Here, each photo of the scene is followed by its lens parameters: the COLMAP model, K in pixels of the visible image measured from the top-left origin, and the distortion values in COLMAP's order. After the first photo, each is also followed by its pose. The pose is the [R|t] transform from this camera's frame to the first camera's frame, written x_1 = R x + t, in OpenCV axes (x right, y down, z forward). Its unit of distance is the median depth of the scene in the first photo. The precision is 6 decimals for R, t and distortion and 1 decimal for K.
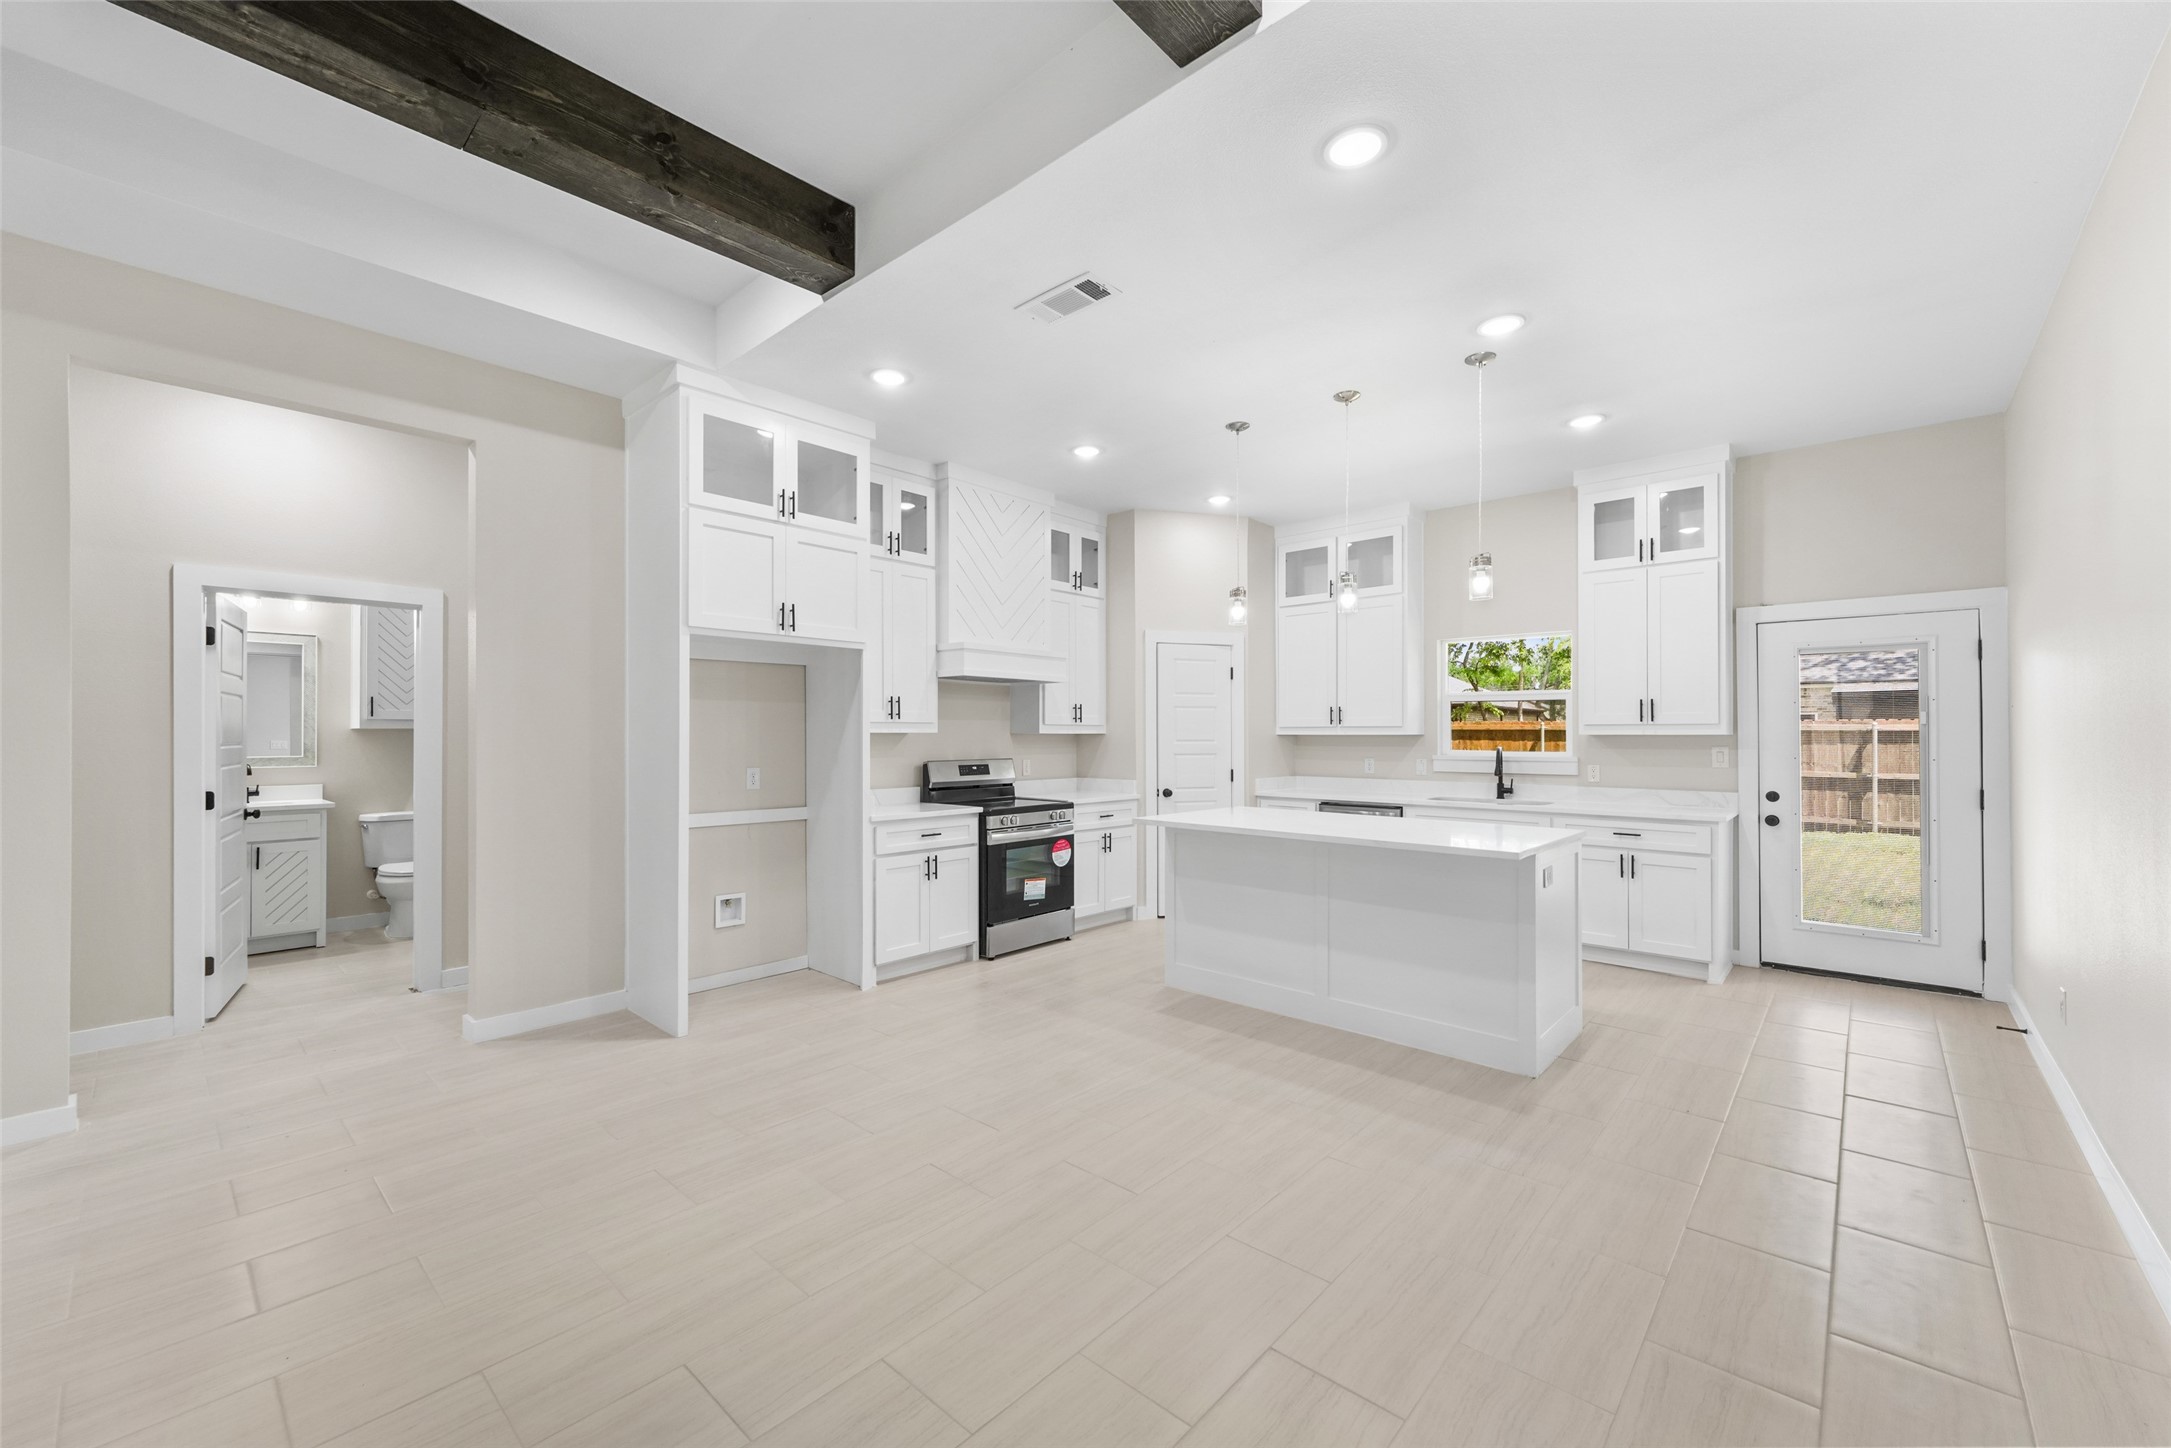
lens RADIAL K [[856.1, 0, 1074.6], [0, 856.1, 728.1], [0, 0, 1]] dist [0.000884, -0.000253]
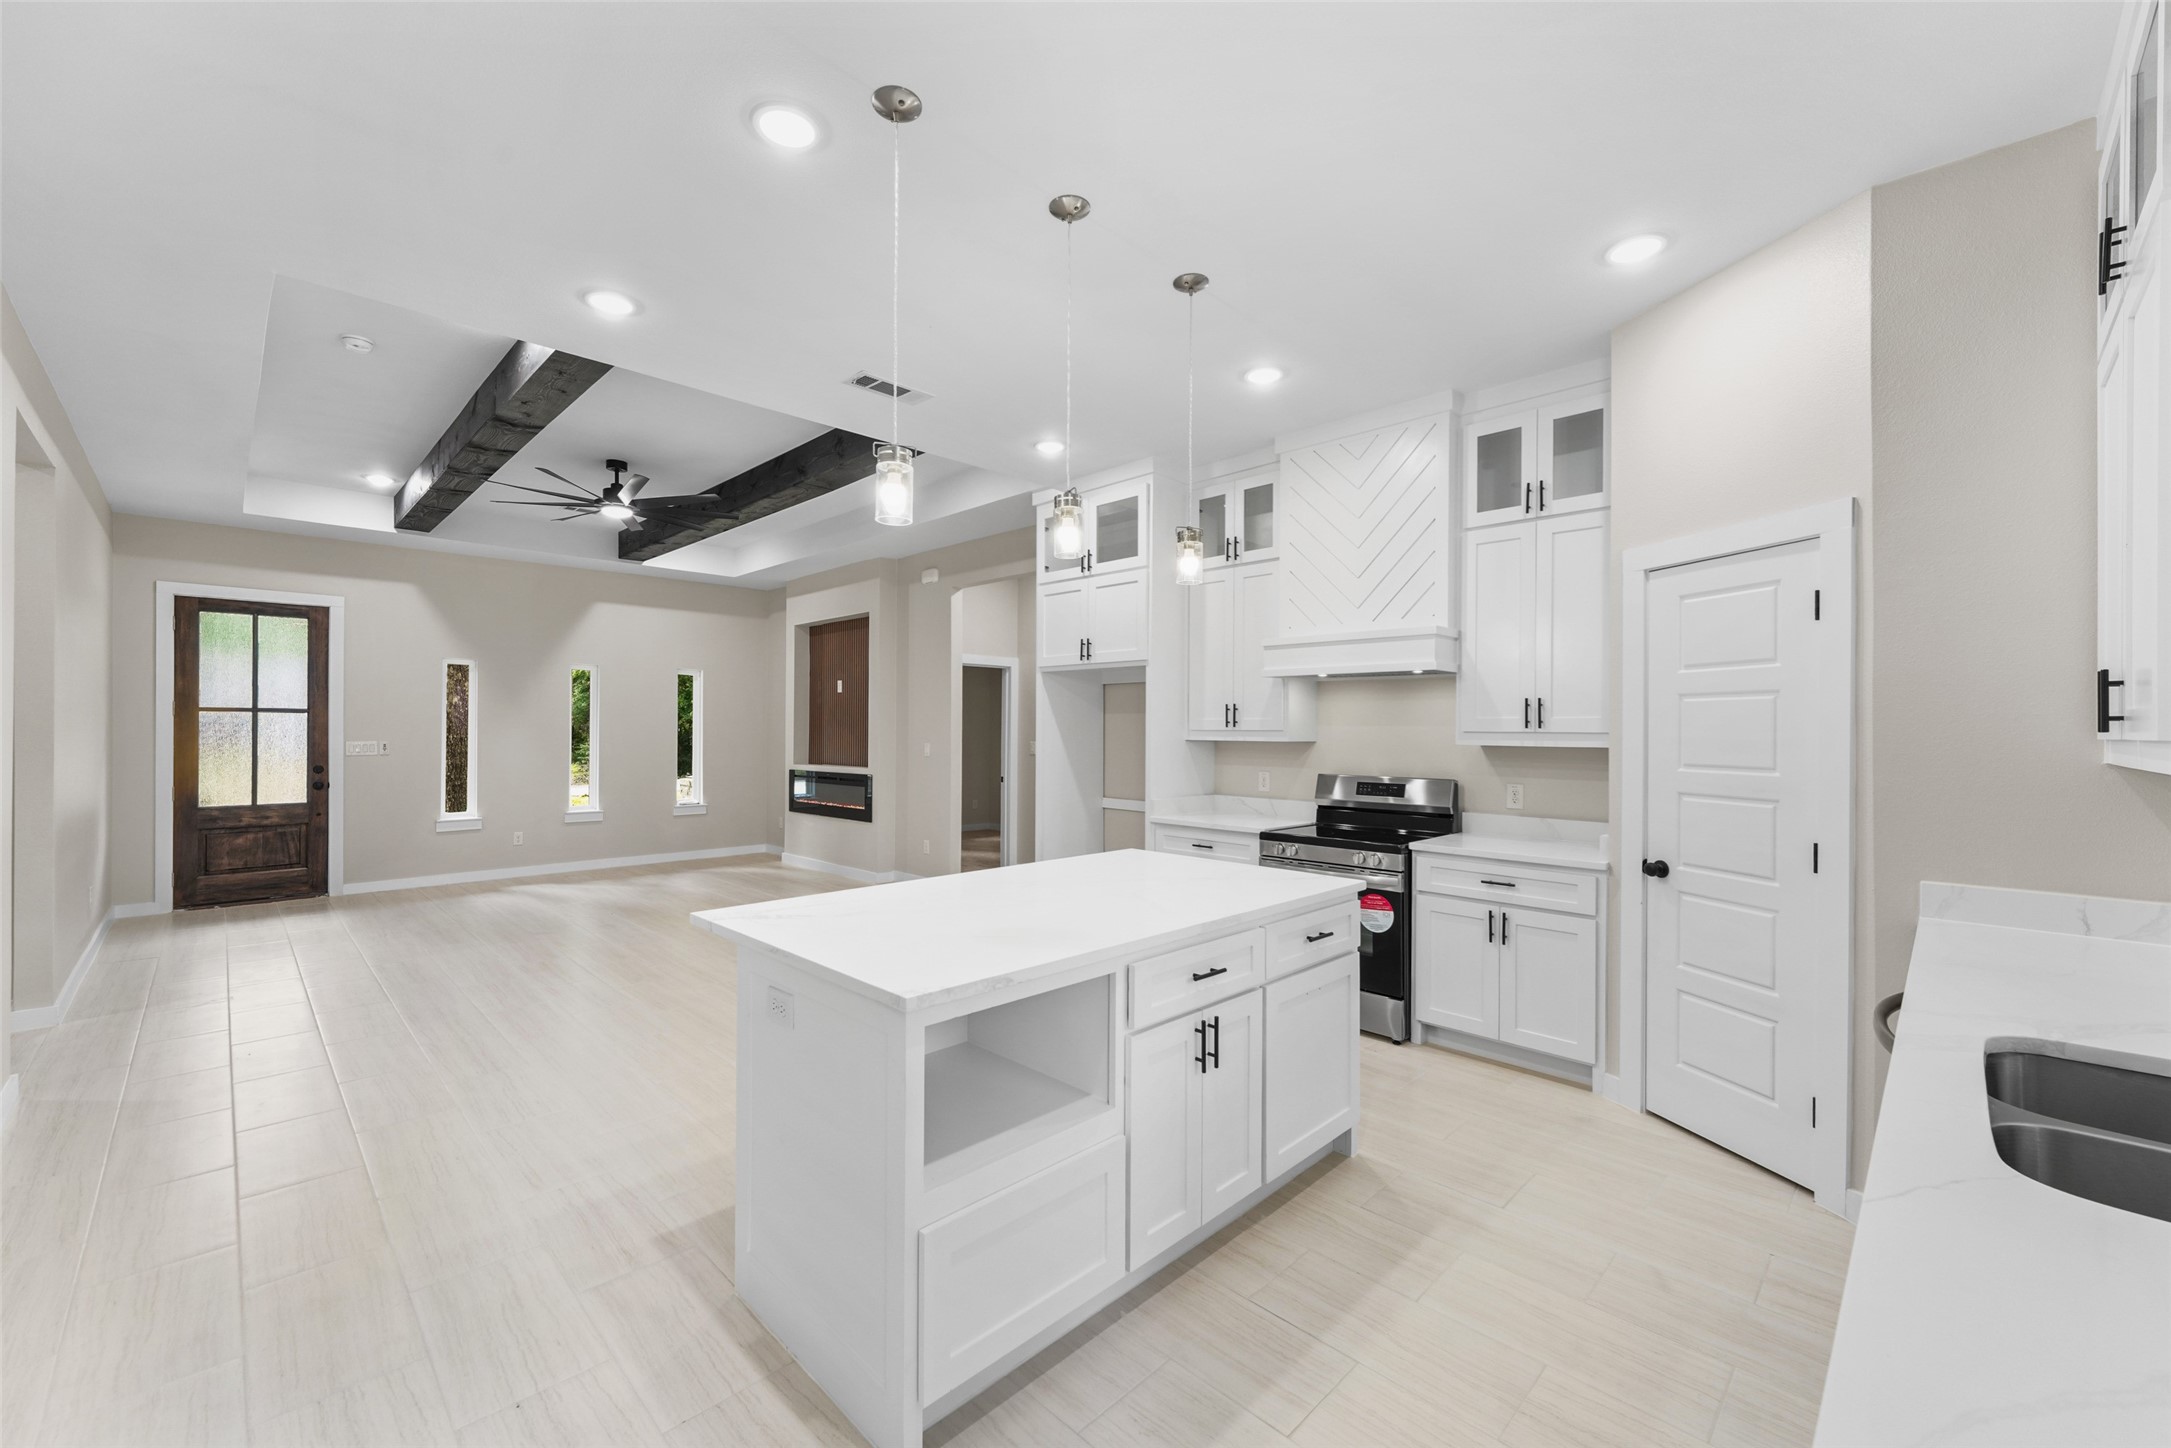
lens RADIAL K [[856.1, 0, 1074.6], [0, 856.1, 728.1], [0, 0, 1]] dist [0.000884, -0.000253]
pose [[-0.042720, -0.000437, -0.999087, 1.002551], [0.002323, 0.999997, -0.000537, -0.011562], [0.999084, -0.002344, -0.042718, 1.099128]]
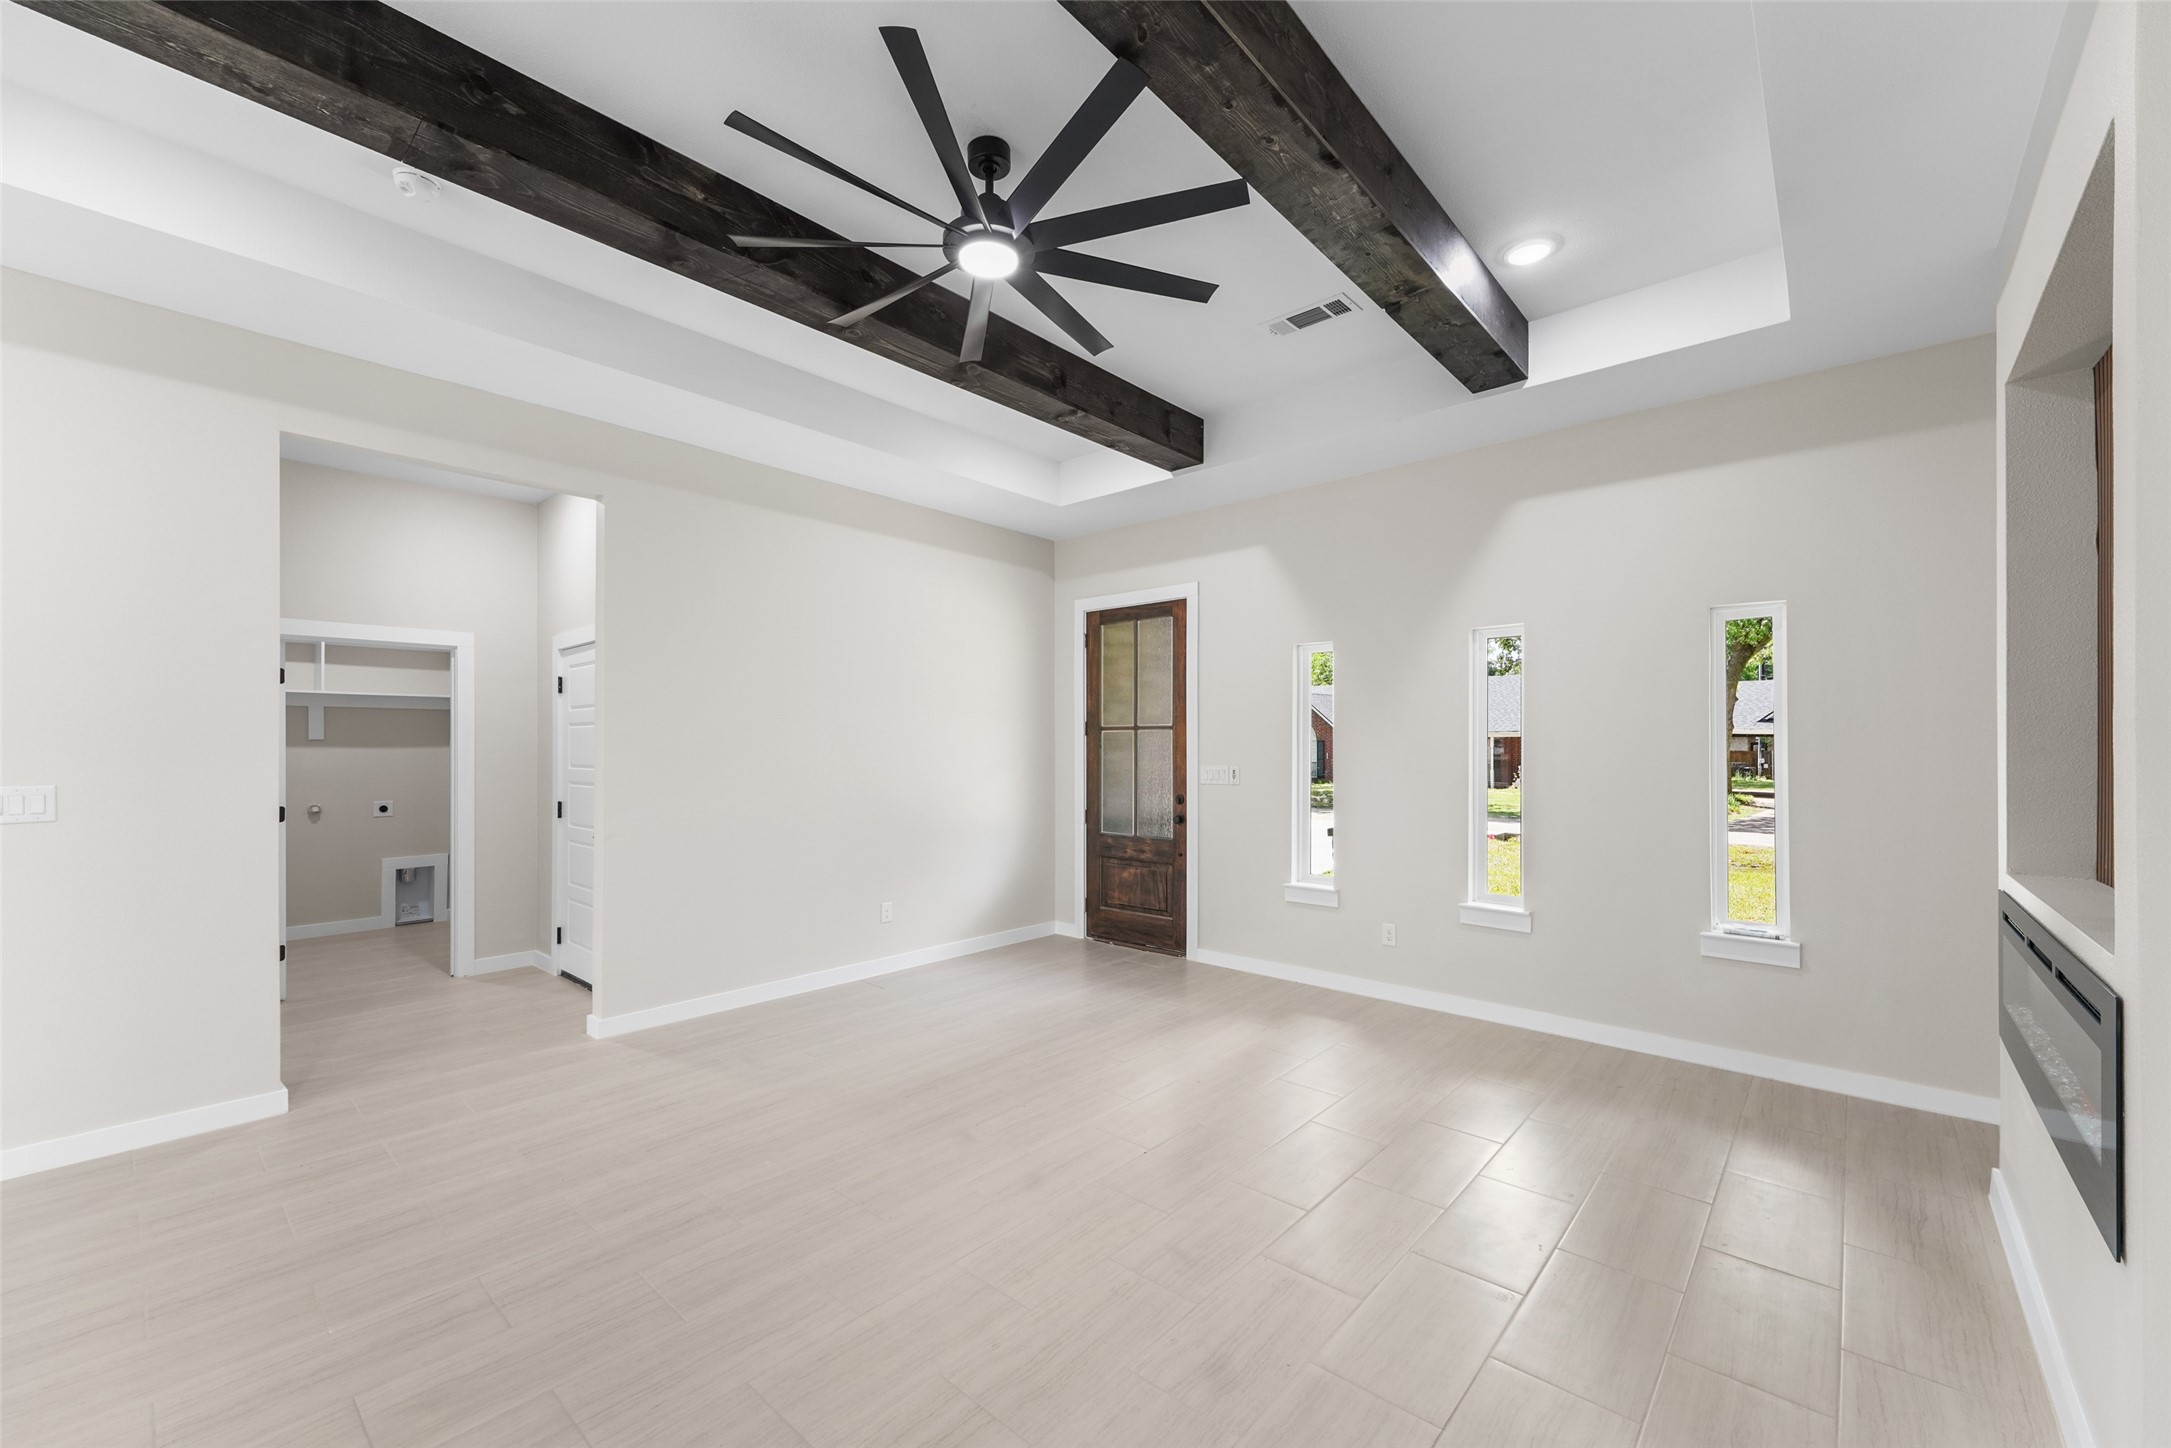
lens RADIAL K [[864.8, 0, 1072.9], [0, 864.8, 738.2], [0, 0, 1]] dist [0.001549, 0.000080]
pose [[-0.999961, 0.001513, -0.008694, -0.561450], [0.001602, 0.999945, -0.010319, -0.019114], [0.008678, -0.010333, -0.999909, 0.907421]]
